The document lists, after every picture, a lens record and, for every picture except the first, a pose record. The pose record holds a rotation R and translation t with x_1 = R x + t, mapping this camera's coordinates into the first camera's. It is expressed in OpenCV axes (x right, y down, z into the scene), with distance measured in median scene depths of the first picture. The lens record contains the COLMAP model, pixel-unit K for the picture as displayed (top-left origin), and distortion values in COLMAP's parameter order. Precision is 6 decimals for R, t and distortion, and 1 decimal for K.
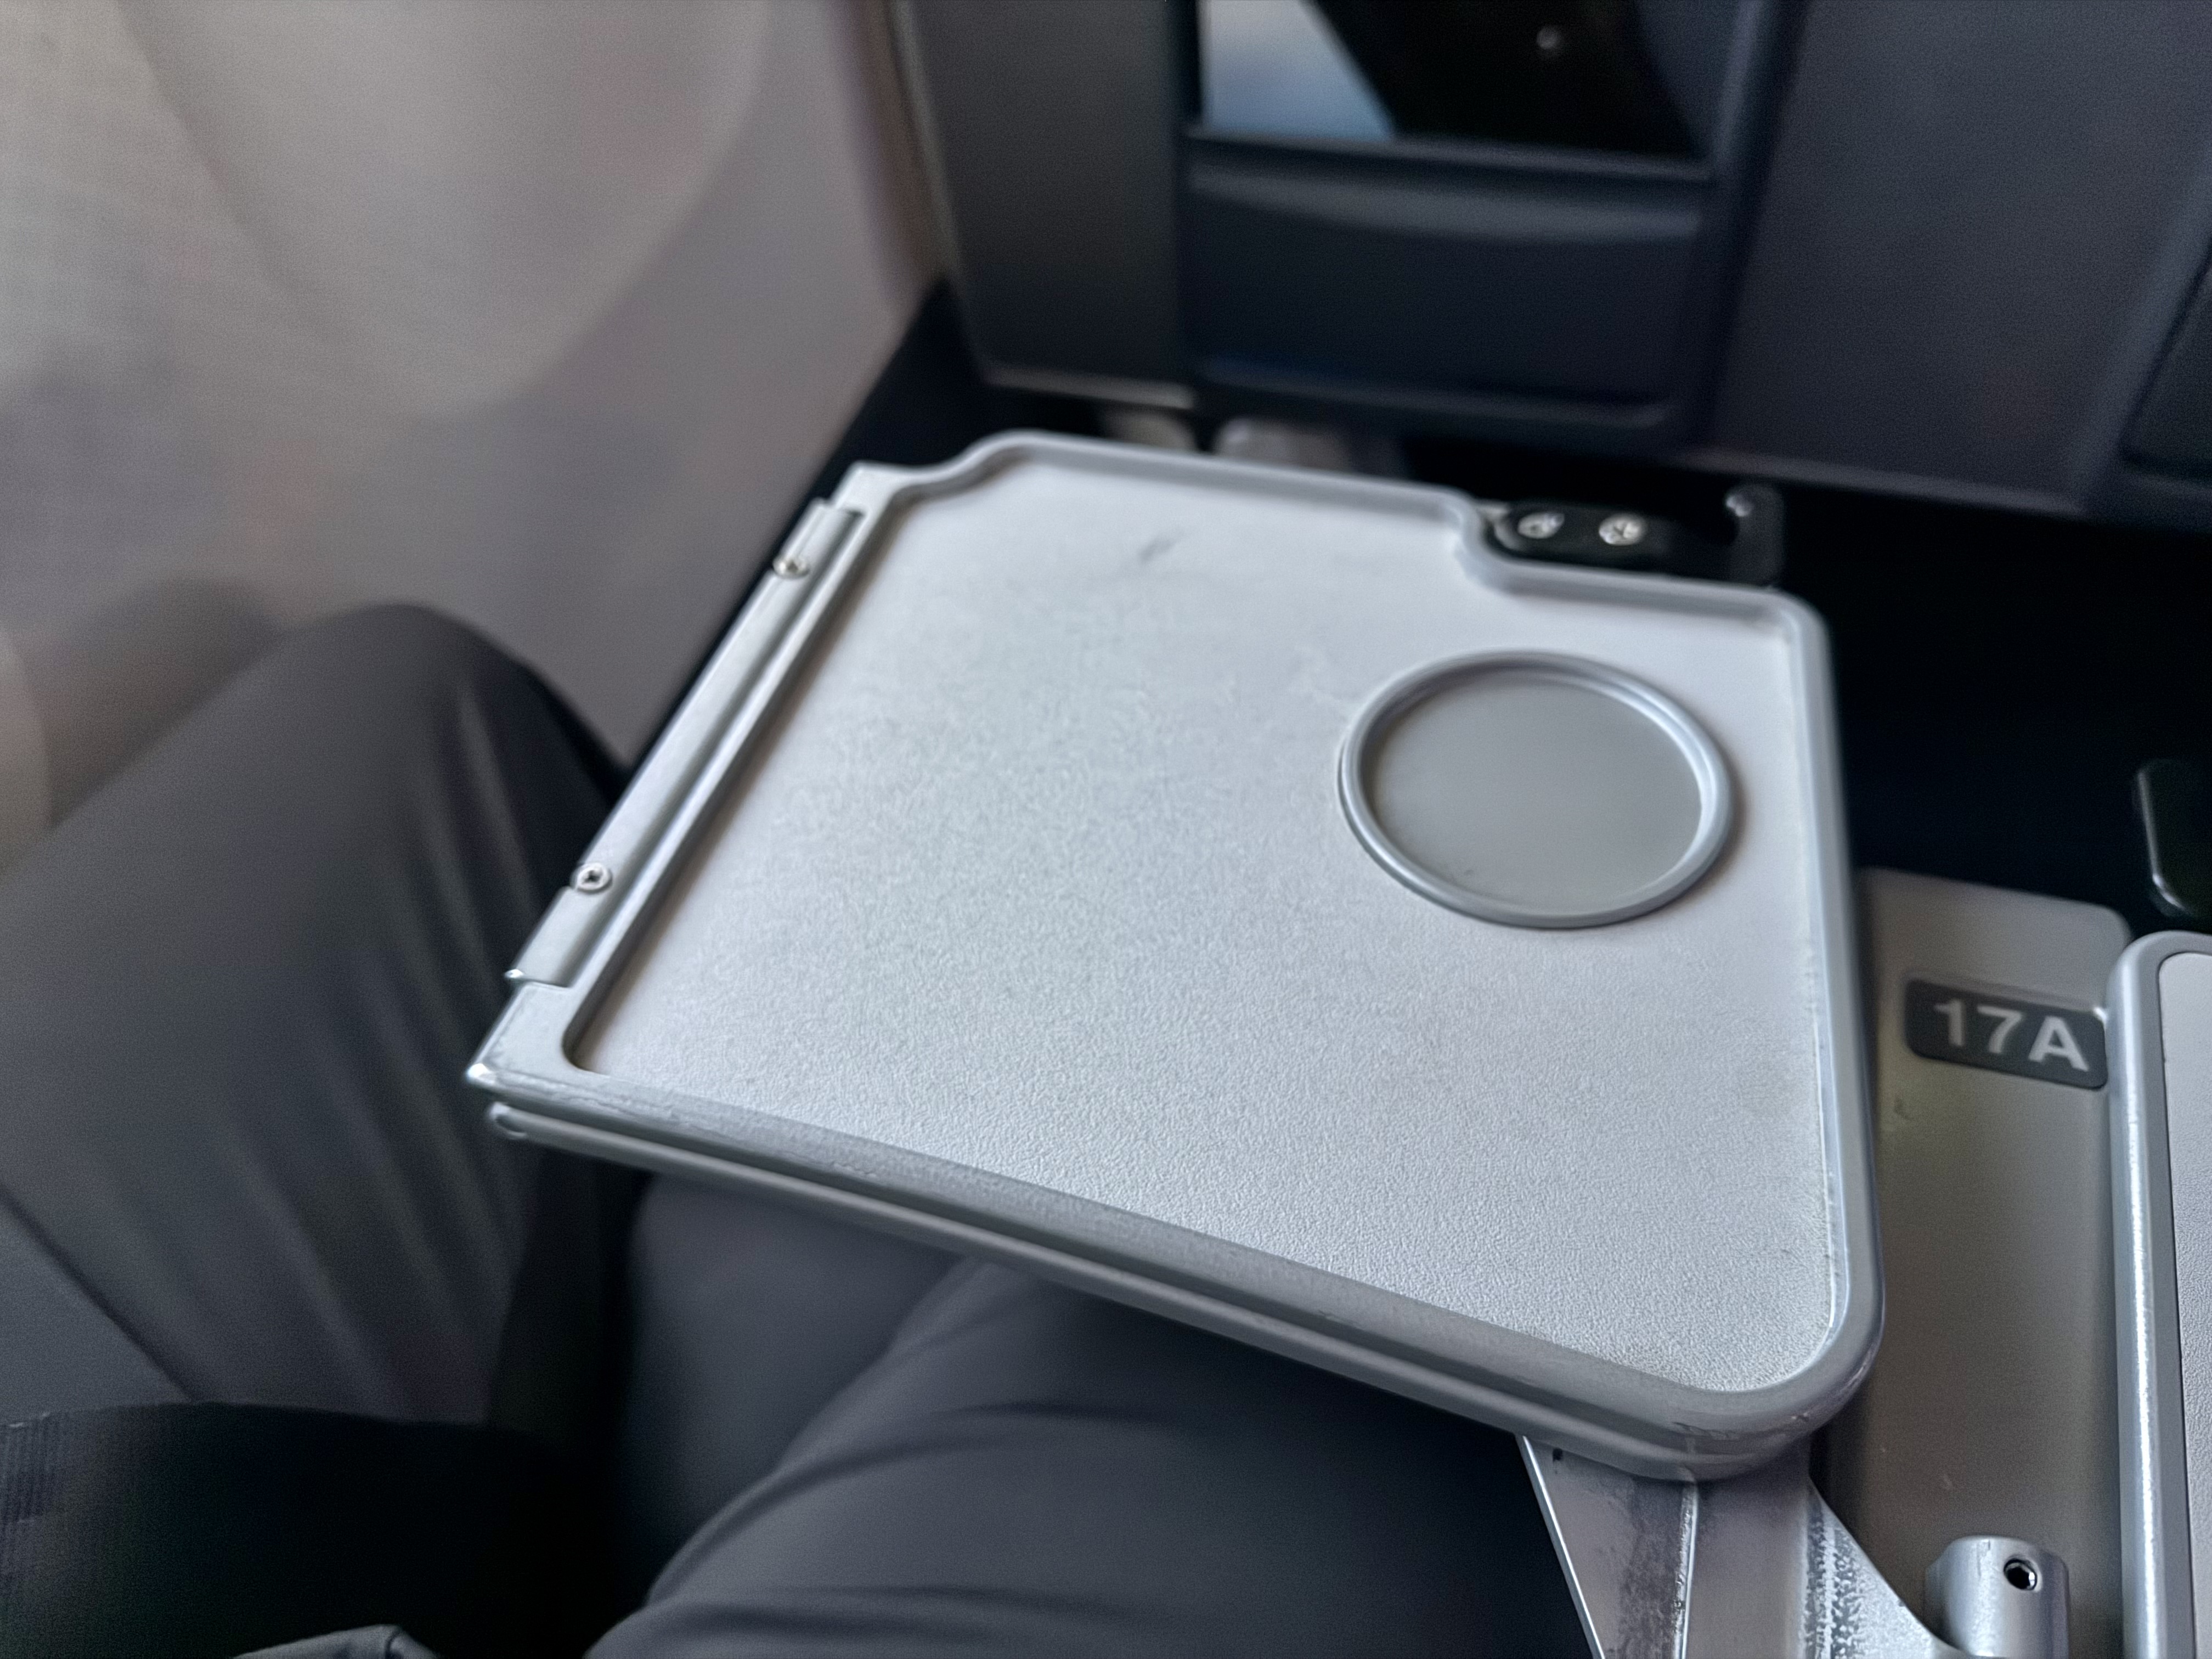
lens RADIAL K [[1577.1, 0, 1106.0], [0, 1577.1, 829.5], [0, 0, 1]] dist [-0.001764, -0.002092]
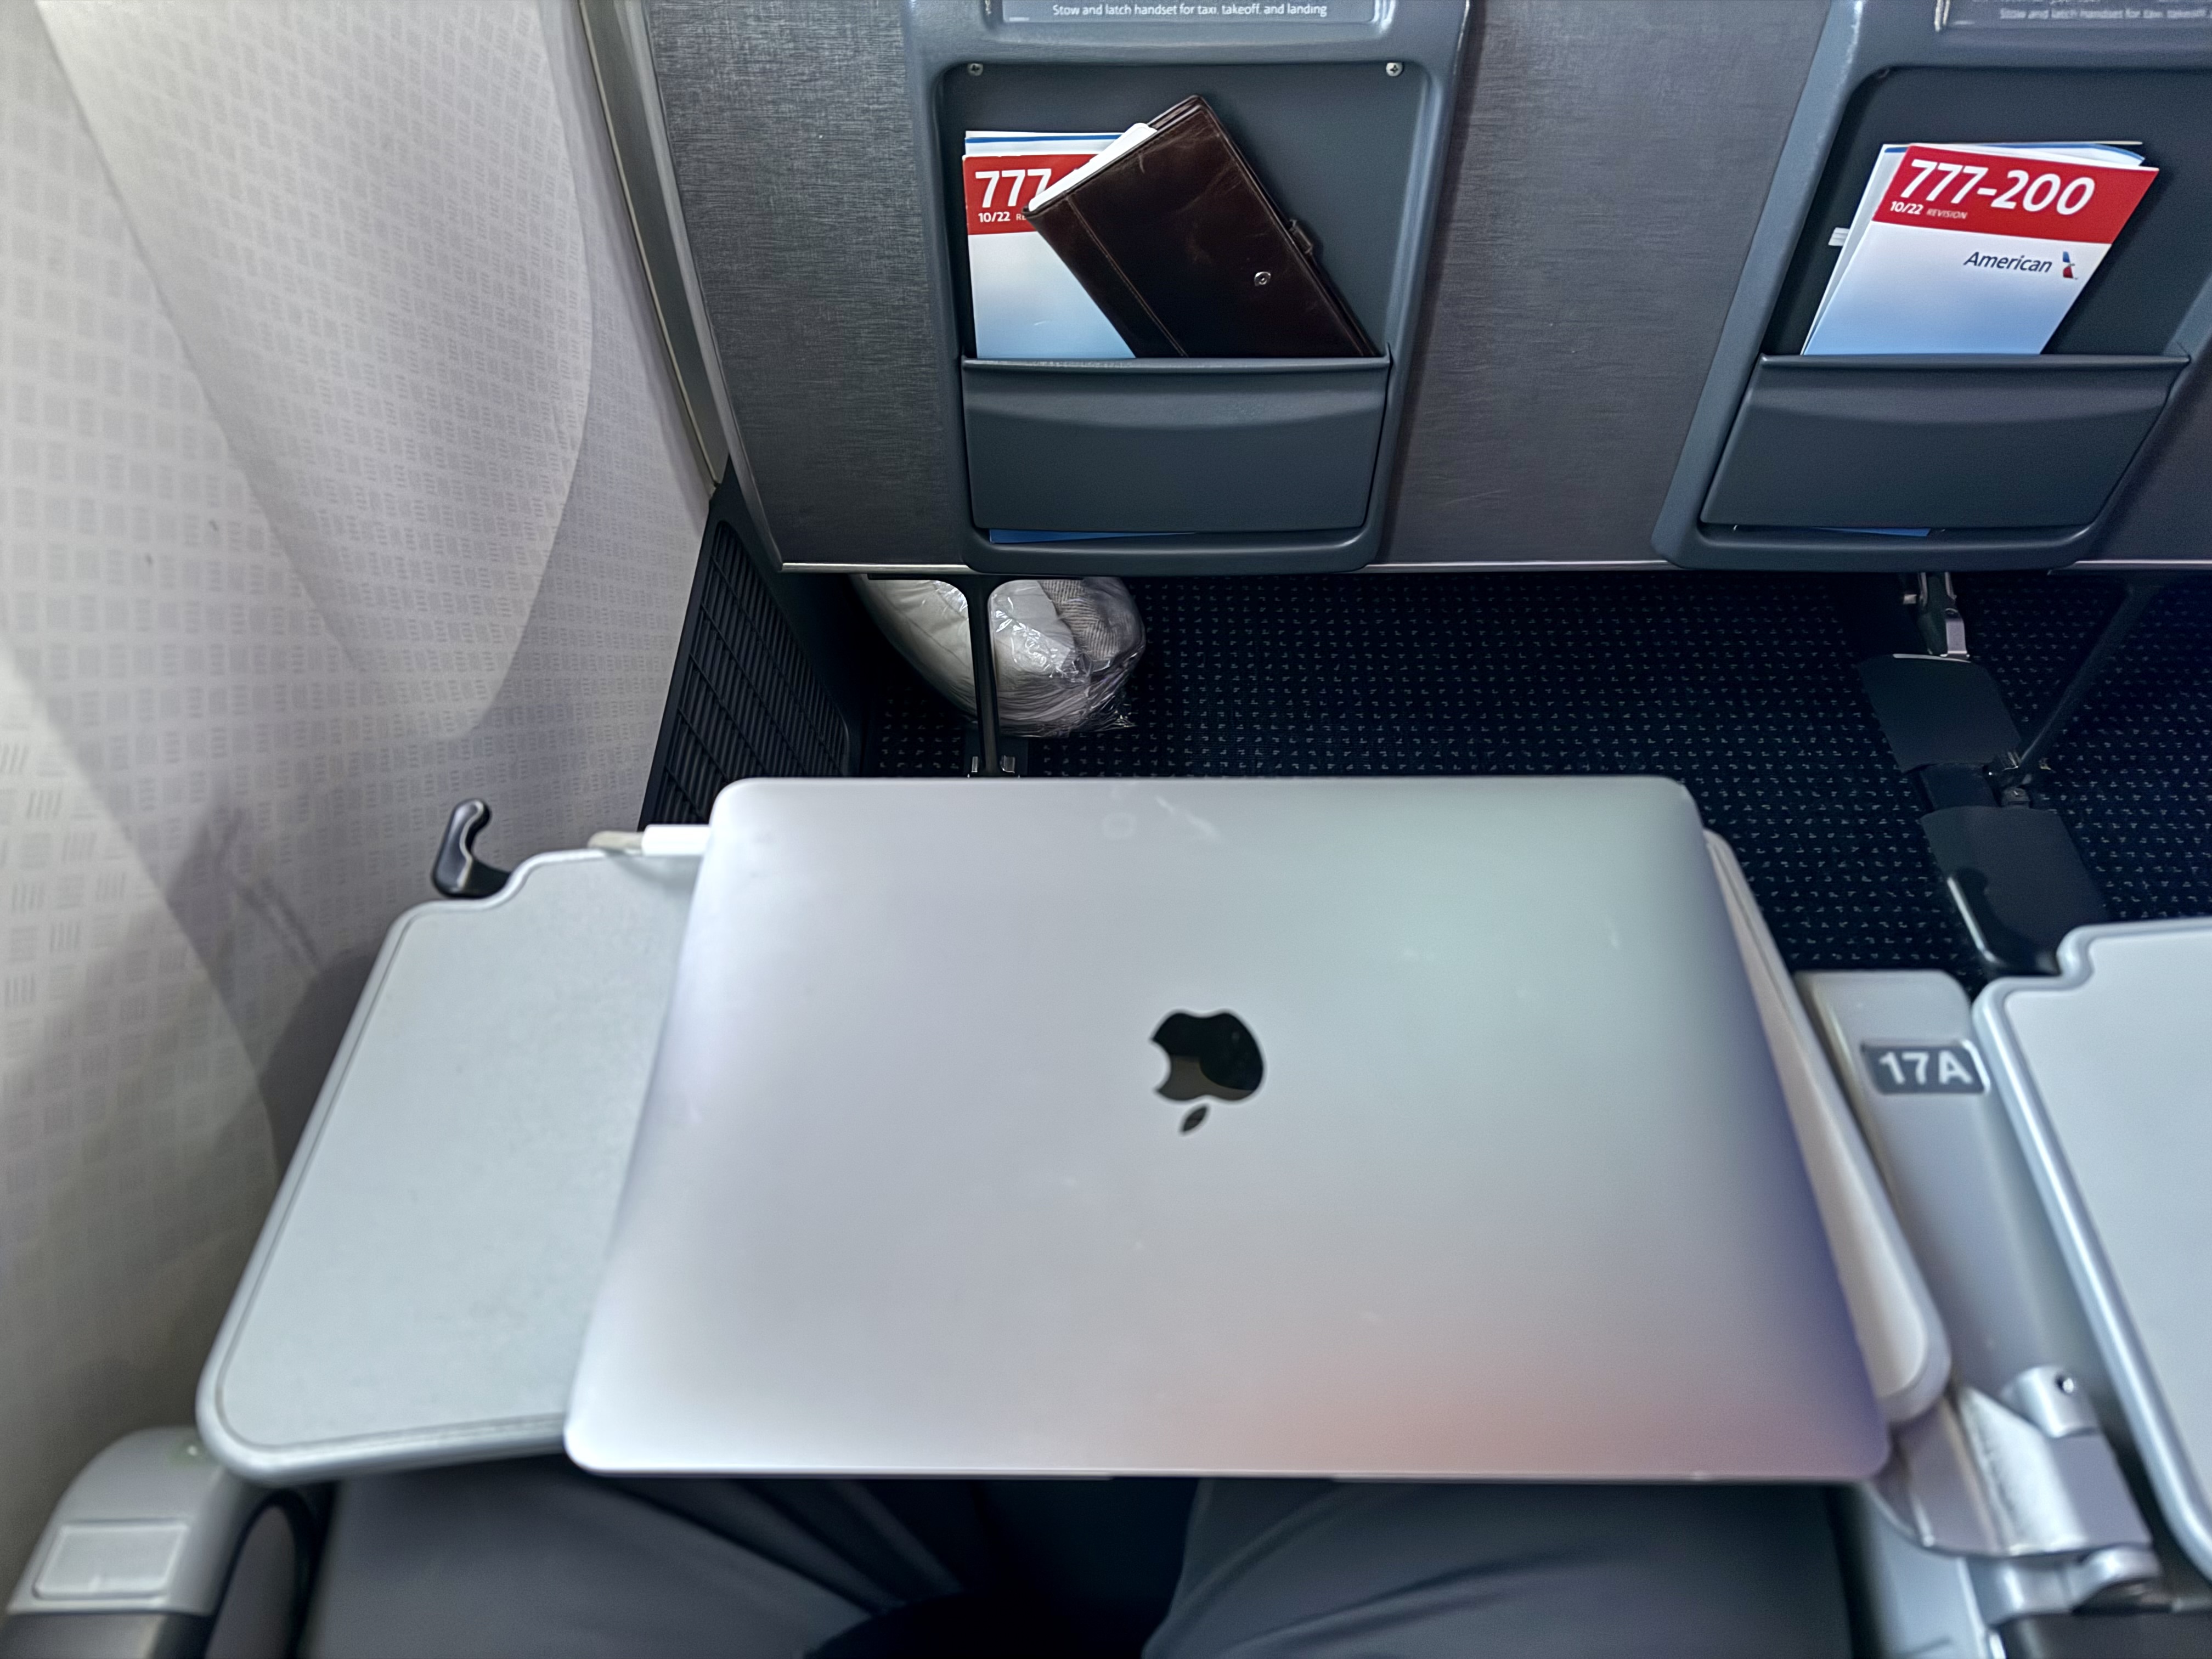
lens RADIAL K [[1577.1, 0, 1106.0], [0, 1577.1, 829.5], [0, 0, 1]] dist [-0.001764, -0.002092]
pose [[0.954178, -0.175159, 0.242620, -0.198899], [0.183438, 0.982961, -0.011777, -0.084281], [-0.236423, 0.055743, 0.970050, -0.135179]]
